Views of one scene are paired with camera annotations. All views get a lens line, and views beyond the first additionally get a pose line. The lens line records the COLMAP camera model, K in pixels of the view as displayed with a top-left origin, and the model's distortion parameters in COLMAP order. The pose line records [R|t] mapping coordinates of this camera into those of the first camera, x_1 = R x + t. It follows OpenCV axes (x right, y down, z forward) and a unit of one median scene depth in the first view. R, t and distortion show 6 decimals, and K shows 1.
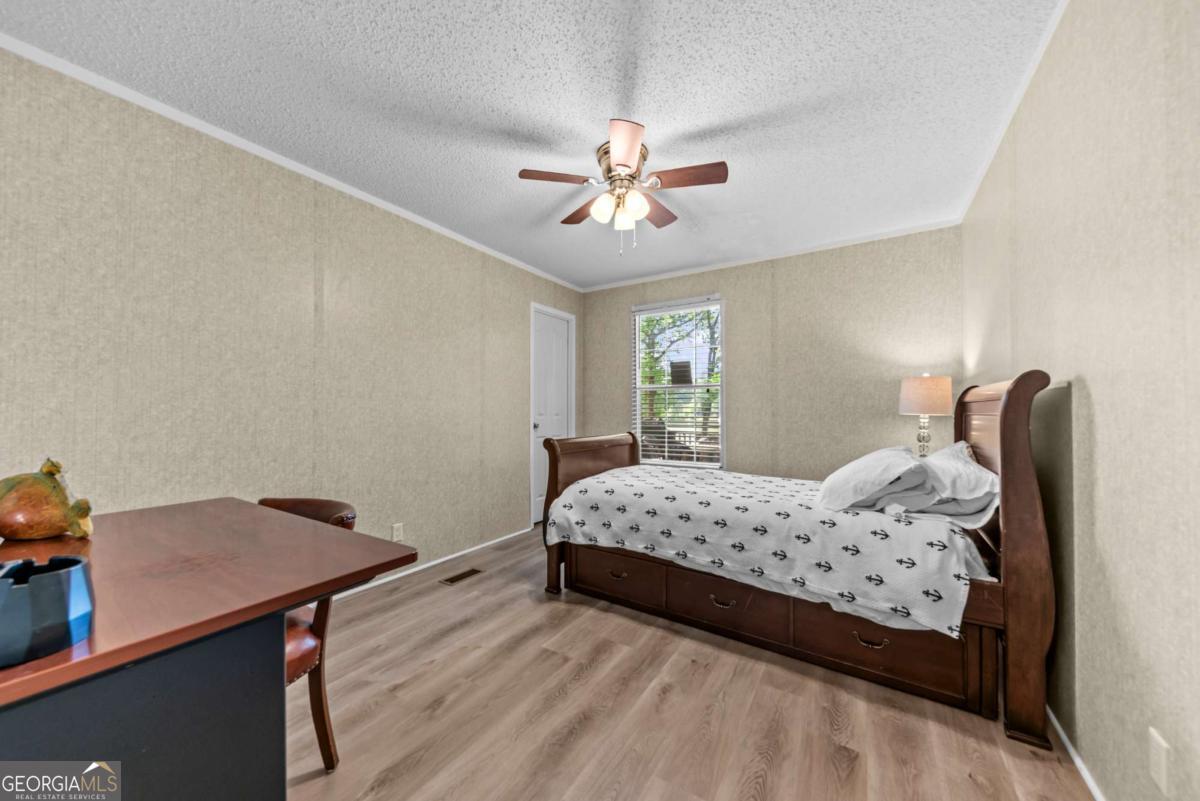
lens RADIAL K [[419.2, 0, 600.5], [0, 419.2, 415.7], [0, 0, 1]] dist [0.012652, -0.004531]
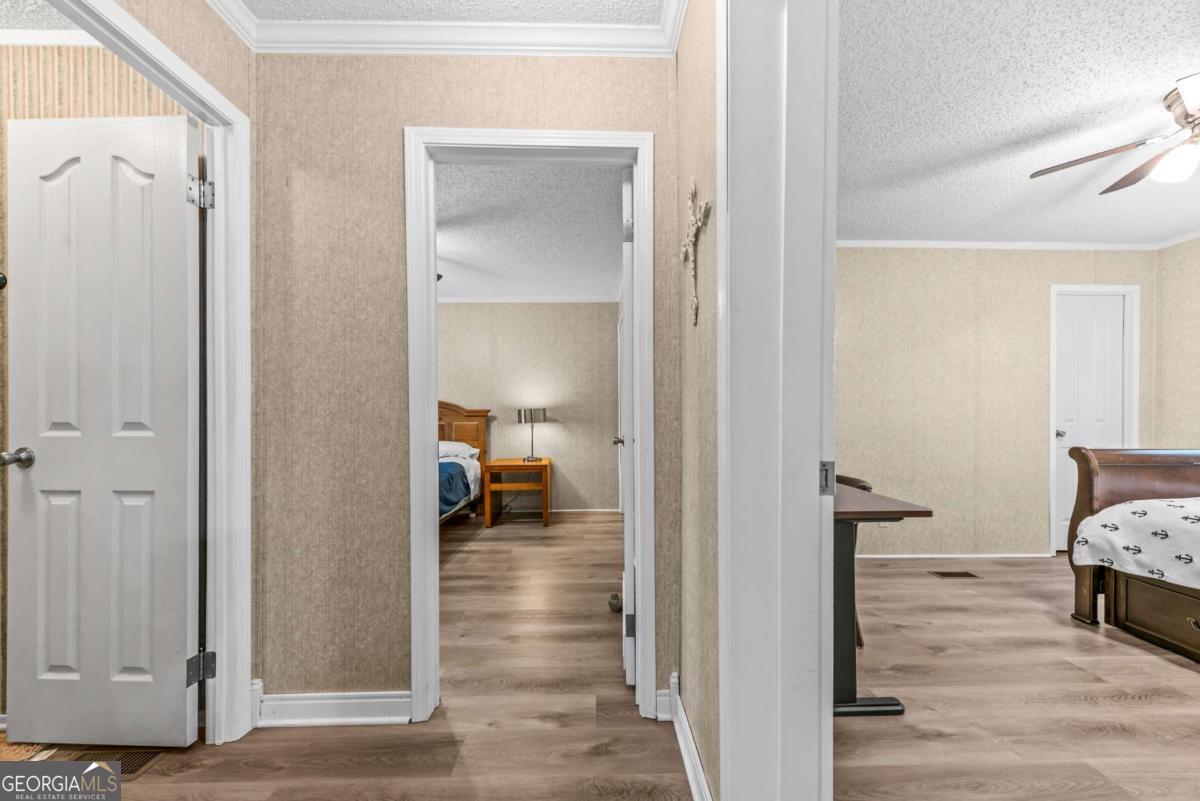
lens RADIAL K [[419.2, 0, 600.5], [0, 419.2, 415.7], [0, 0, 1]] dist [0.012652, -0.004531]
pose [[0.550103, -0.002316, -0.835094, 0.071998], [-0.006399, 0.999955, -0.006988, 0.001543], [0.835072, 0.009188, 0.550063, -0.349365]]
